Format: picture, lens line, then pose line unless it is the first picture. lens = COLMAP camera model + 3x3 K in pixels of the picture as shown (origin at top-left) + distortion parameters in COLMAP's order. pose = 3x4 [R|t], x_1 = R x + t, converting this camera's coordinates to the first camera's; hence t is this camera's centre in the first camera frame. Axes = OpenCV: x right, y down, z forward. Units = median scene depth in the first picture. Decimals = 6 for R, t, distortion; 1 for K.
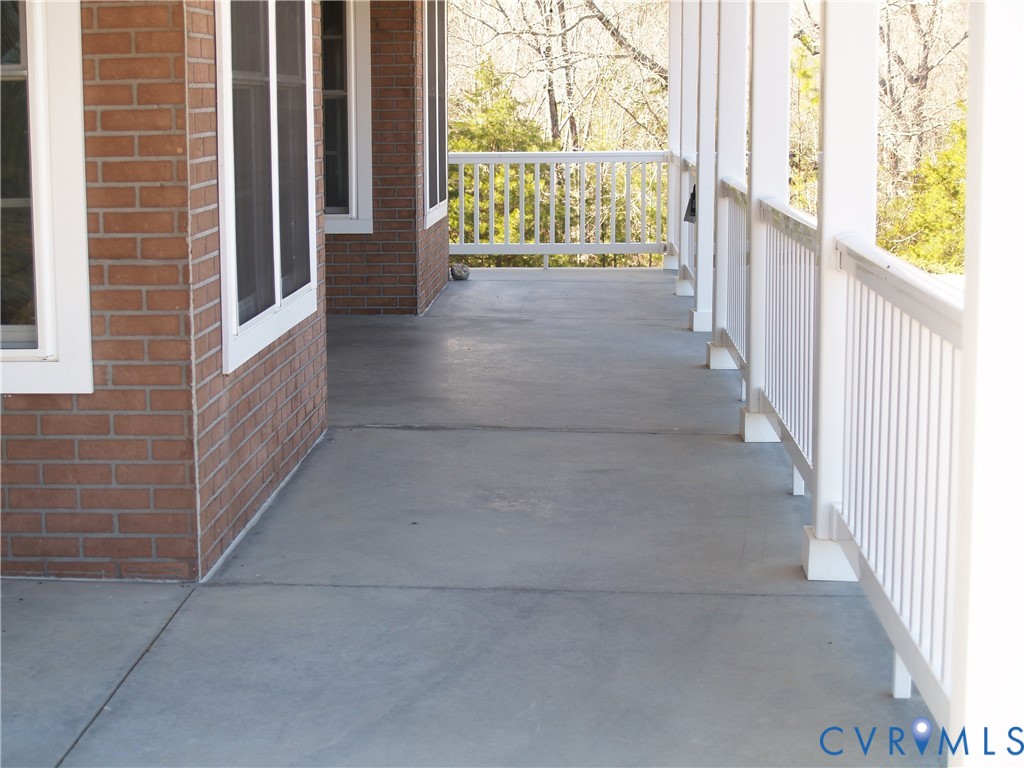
lens RADIAL K [[1861.0, 0, 512.0], [0, 1861.0, 384.0], [0, 0, 1]] dist [-0.003725, 0.012599]
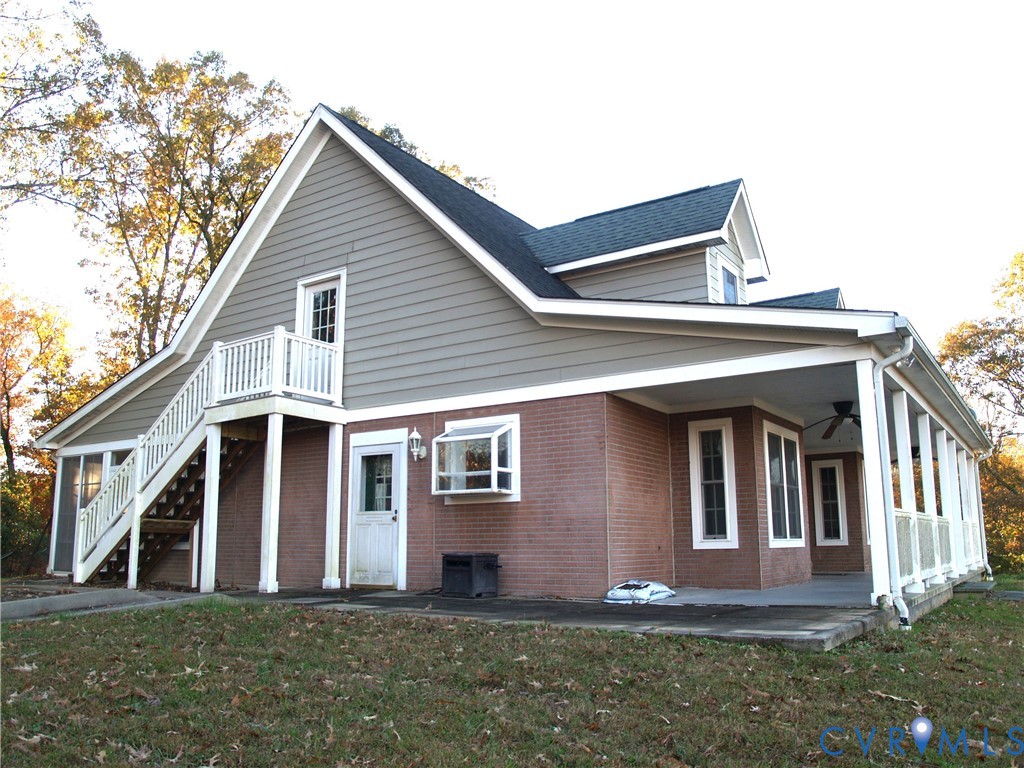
lens RADIAL K [[832.9, 0, 512.0], [0, 832.9, 384.0], [0, 0, 1]] dist [-0.125082, 0.008257]
pose [[0.851277, -0.103883, -0.514330, 0.381364], [-0.072306, 0.947631, -0.311075, 0.285821], [0.519711, 0.302001, 0.799185, -1.034428]]
